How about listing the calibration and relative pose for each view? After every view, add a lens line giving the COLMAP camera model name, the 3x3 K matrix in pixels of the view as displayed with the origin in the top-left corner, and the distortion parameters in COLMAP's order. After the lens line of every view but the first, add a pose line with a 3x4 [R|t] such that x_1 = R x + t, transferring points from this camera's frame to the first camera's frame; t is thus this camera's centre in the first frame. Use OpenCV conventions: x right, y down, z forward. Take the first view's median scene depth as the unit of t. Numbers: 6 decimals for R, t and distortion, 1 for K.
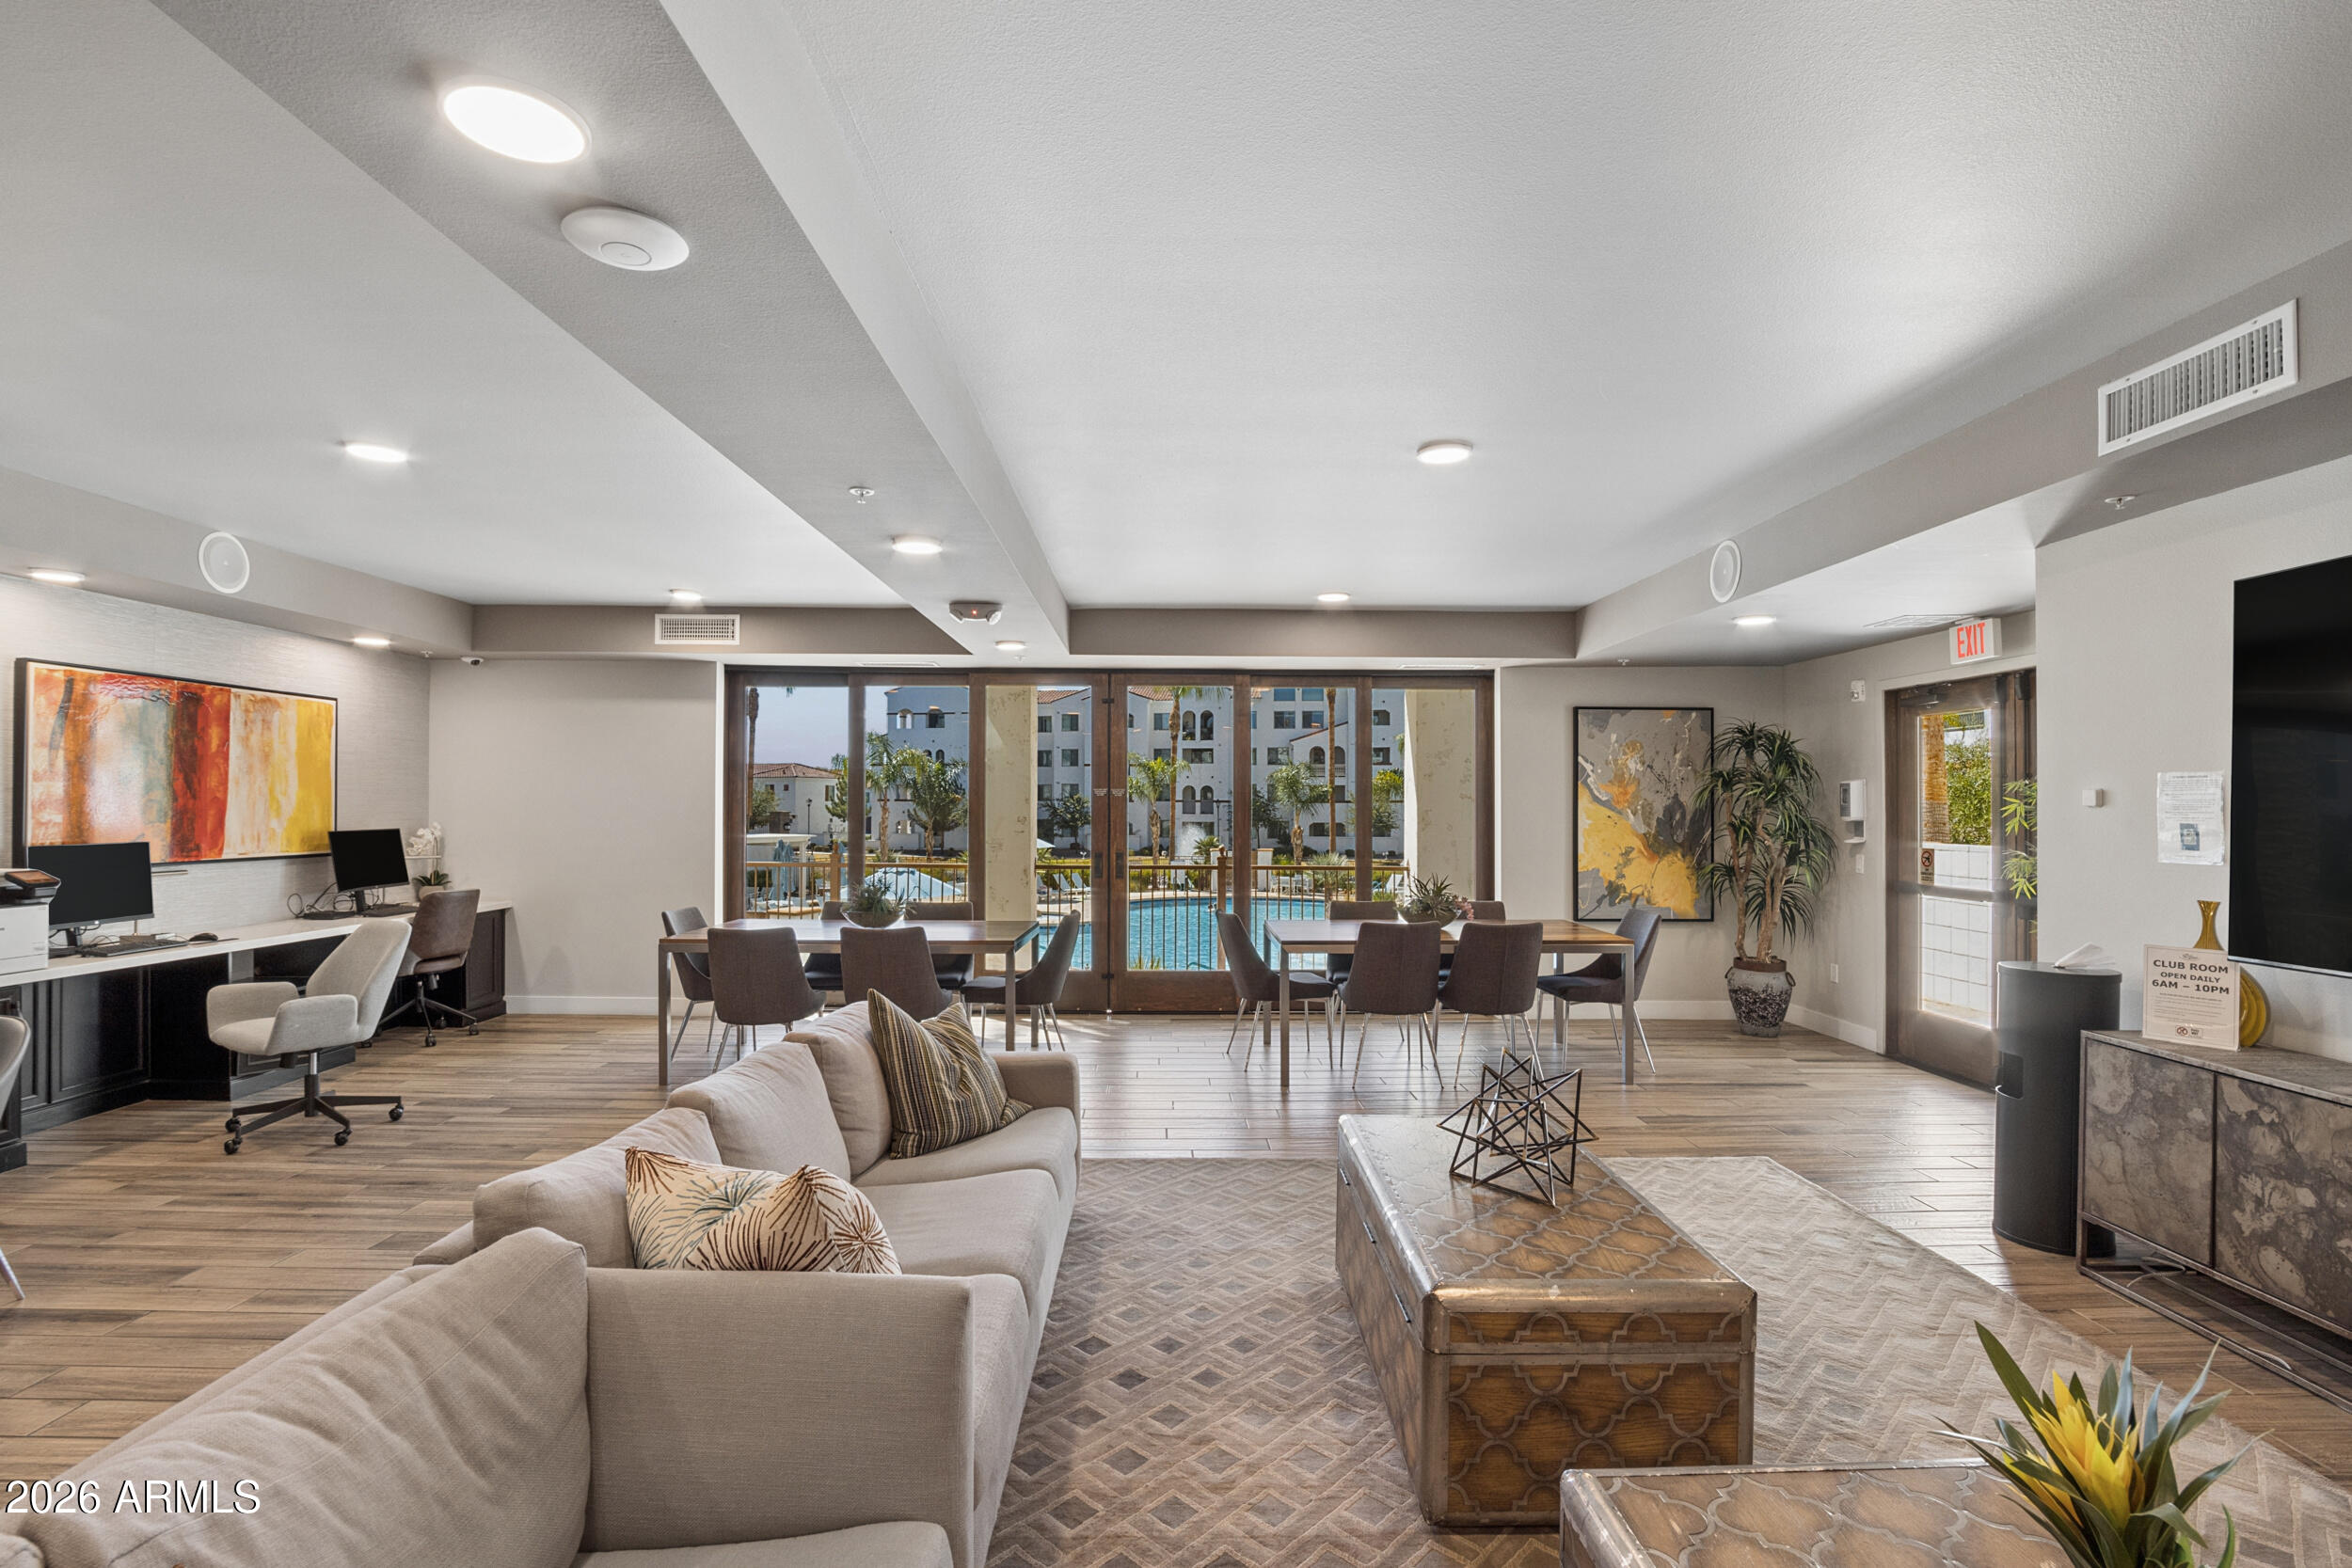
lens RADIAL K [[1109.5, 0, 1180.8], [0, 1109.5, 791.5], [0, 0, 1]] dist [-0.027117, 0.003357]
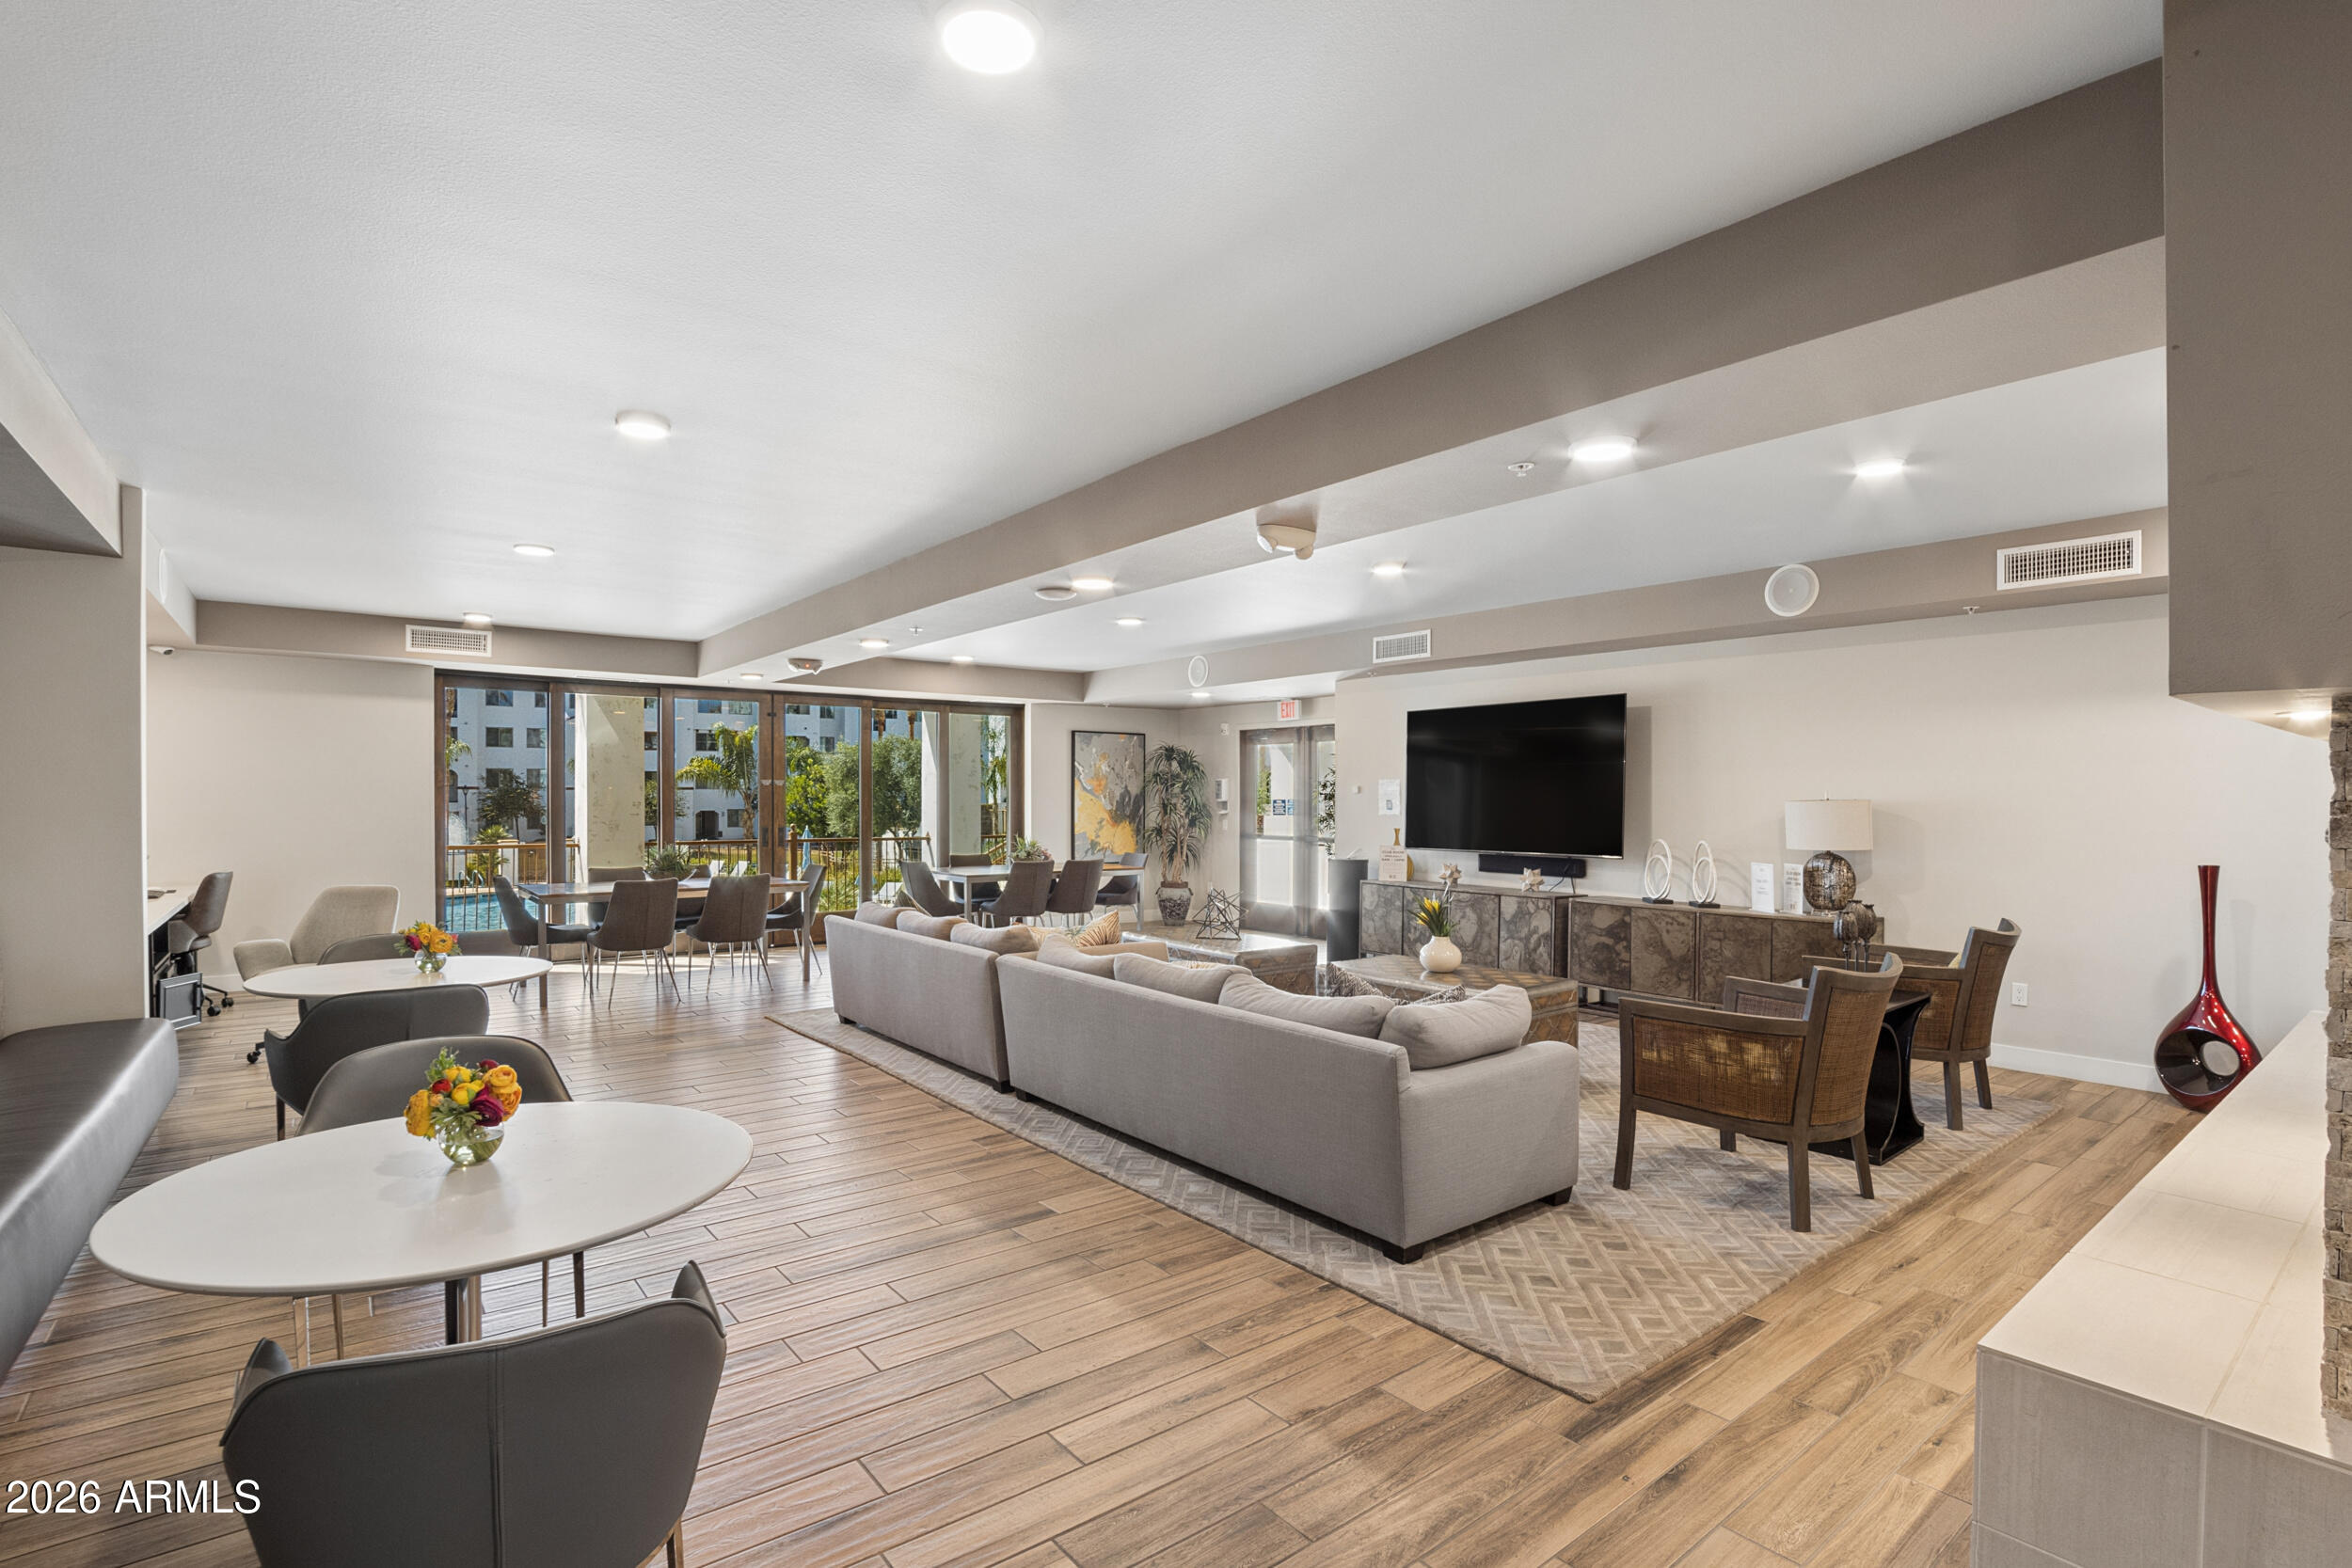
lens RADIAL K [[1109.5, 0, 1181.7], [0, 1109.5, 795.6], [0, 0, 1]] dist [-0.027117, 0.003357]
pose [[0.798868, -0.000222, 0.601506, -0.520543], [-0.008888, 0.999886, 0.012174, -0.004263], [-0.601441, -0.015071, 0.798775, -0.400936]]
